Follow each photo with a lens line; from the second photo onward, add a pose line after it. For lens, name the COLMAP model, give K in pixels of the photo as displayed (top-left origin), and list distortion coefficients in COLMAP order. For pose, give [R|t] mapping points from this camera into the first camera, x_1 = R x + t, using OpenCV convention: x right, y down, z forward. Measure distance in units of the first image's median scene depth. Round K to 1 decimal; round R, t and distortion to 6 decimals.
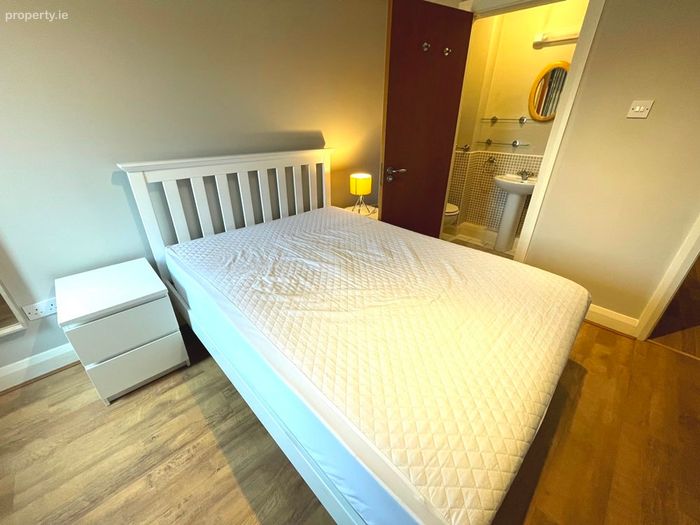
lens RADIAL K [[284.7, 0, 351.0], [0, 284.7, 262.2], [0, 0, 1]] dist [-0.001443, -0.000078]
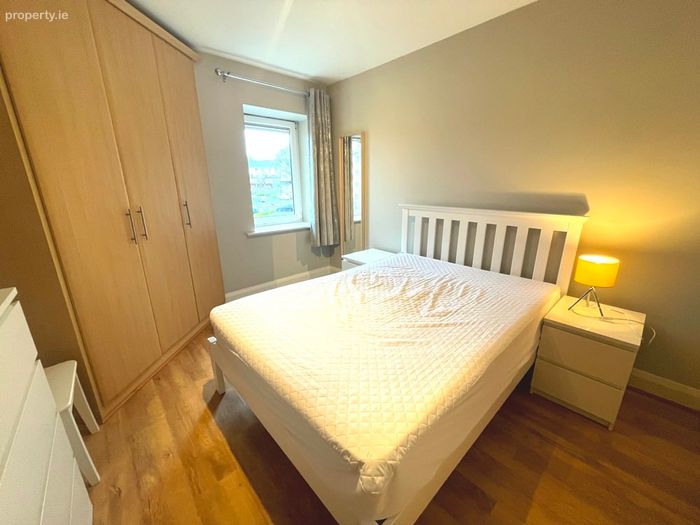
lens RADIAL K [[284.7, 0, 351.8], [0, 284.7, 262.4], [0, 0, 1]] dist [-0.001443, -0.000078]
pose [[-0.019361, 0.274075, -0.961513, 0.978244], [-0.441390, 0.860560, 0.254187, -0.293008], [0.897106, 0.429324, 0.104313, 0.566956]]
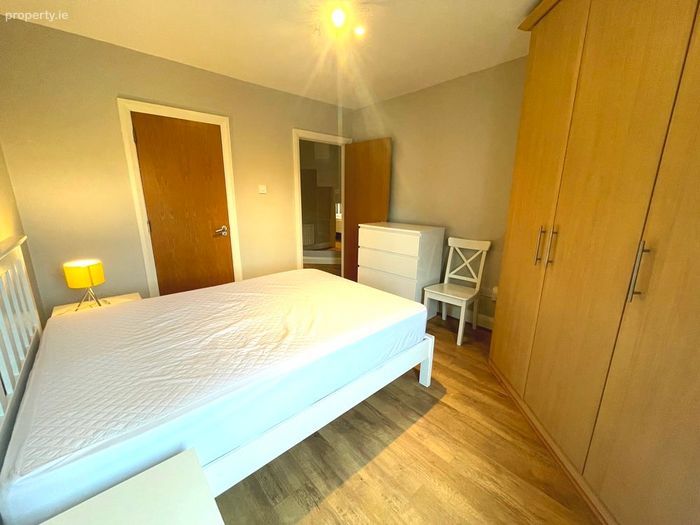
lens RADIAL K [[284.7, 0, 348.2], [0, 284.7, 262.5], [0, 0, 1]] dist [-0.001443, -0.000078]
pose [[0.041180, -0.239590, 0.970000, -0.927101], [0.444256, 0.873970, 0.197010, -0.191297], [-0.894953, 0.422816, 0.142430, 0.349545]]
